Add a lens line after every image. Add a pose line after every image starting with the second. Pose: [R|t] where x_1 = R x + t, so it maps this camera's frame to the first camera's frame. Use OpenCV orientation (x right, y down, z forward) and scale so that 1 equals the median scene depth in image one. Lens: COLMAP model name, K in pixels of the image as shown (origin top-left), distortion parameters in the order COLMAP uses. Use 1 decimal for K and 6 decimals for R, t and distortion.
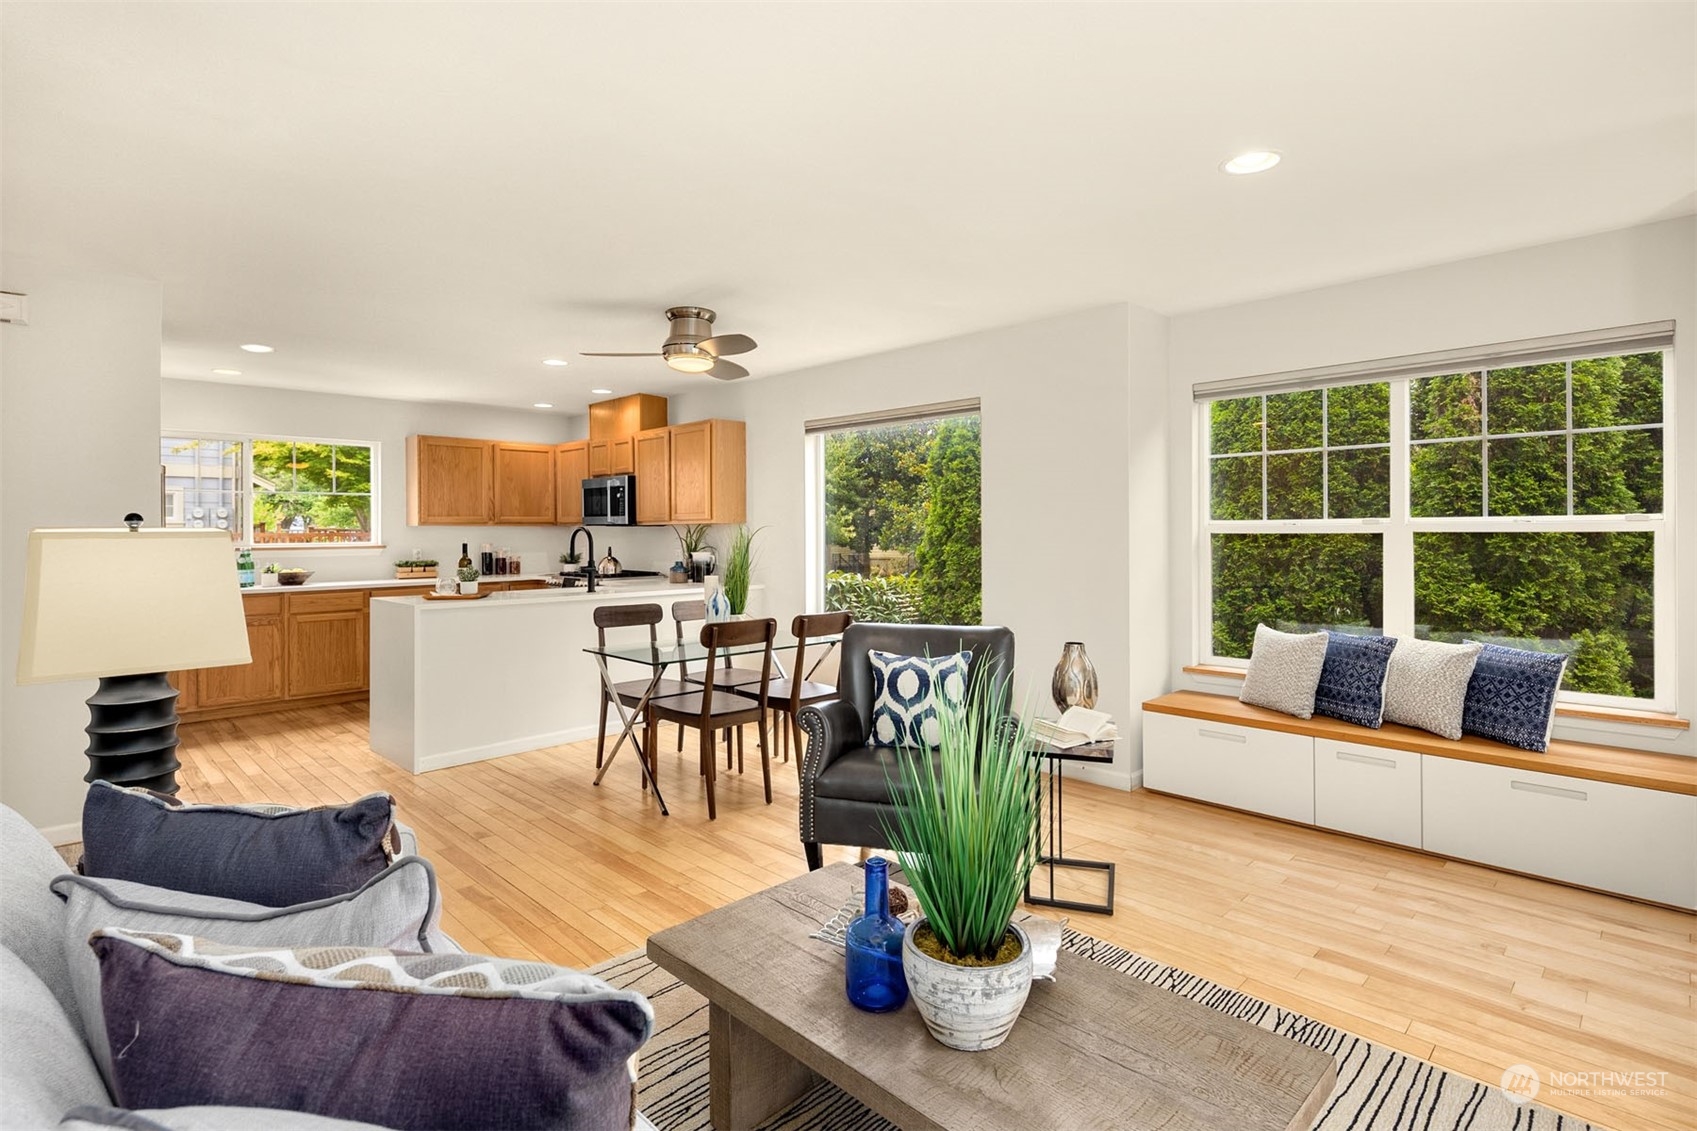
lens RADIAL K [[834.8, 0, 856.8], [0, 834.8, 527.6], [0, 0, 1]] dist [0.000700, 0.000132]
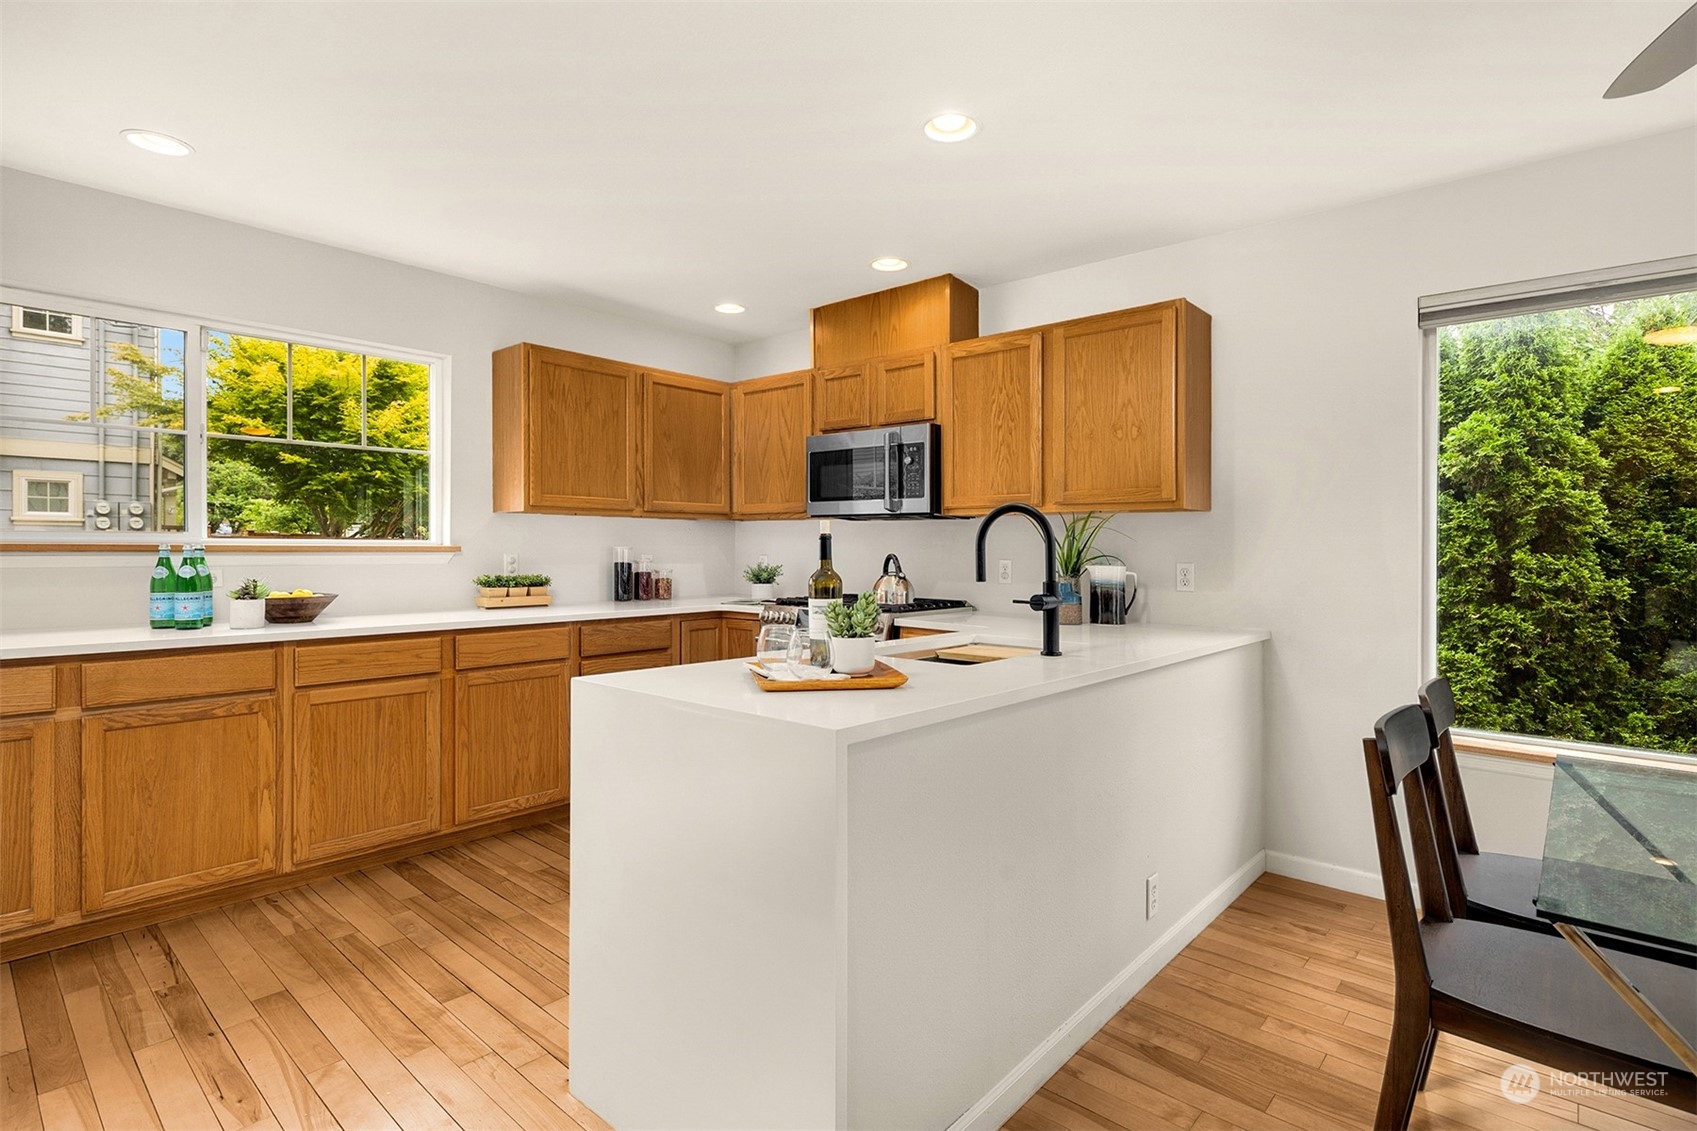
lens RADIAL K [[829.3, 0, 853.6], [0, 829.3, 548.0], [0, 0, 1]] dist [0.001726, -0.001577]
pose [[0.997774, 0.013427, 0.065320, -0.388984], [-0.013650, 0.999902, 0.002966, 0.019372], [-0.065274, -0.003852, 0.997860, 0.504809]]
